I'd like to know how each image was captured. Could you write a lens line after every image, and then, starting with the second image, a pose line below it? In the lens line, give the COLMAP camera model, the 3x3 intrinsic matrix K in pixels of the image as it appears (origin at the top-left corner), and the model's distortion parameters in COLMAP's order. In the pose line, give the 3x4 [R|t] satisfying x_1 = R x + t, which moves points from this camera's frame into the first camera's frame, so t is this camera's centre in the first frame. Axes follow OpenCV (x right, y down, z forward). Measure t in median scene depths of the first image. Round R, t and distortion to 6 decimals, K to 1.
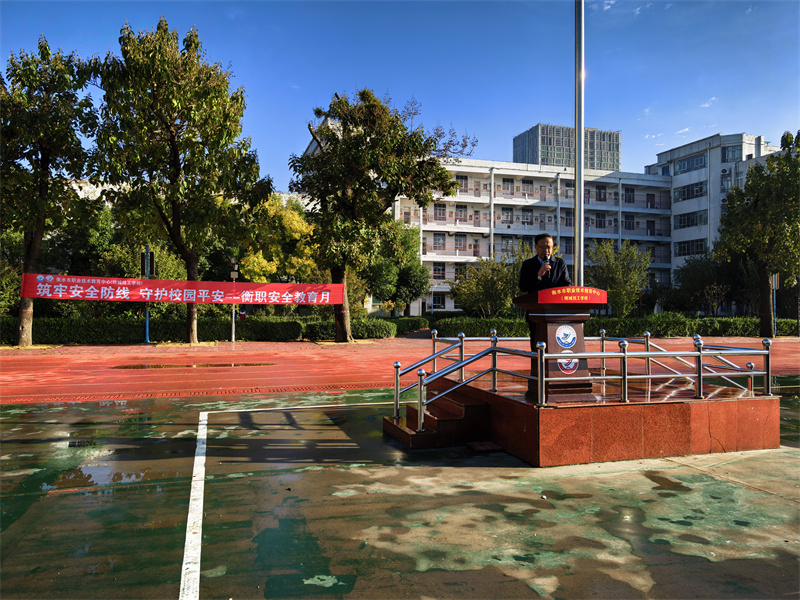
lens RADIAL K [[597.4, 0, 400.0], [0, 597.4, 300.0], [0, 0, 1]] dist [0.002858, -0.006450]
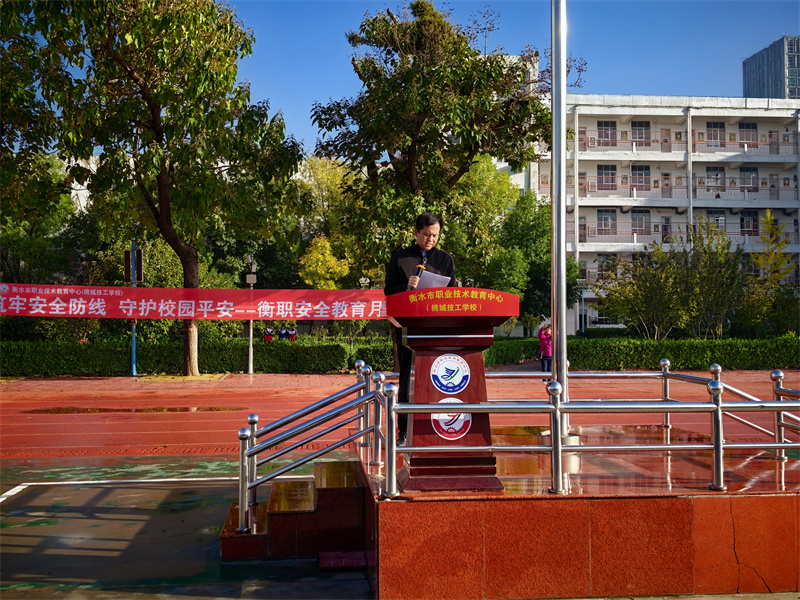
lens RADIAL K [[854.7, 0, 400.0], [0, 854.7, 300.0], [0, 0, 1]] dist [0.062501, -0.179608]
pose [[0.977910, -0.015345, -0.208462, 0.109988], [0.012442, 0.999807, -0.015231, 0.000479], [0.208655, 0.012301, 0.977912, 0.051070]]
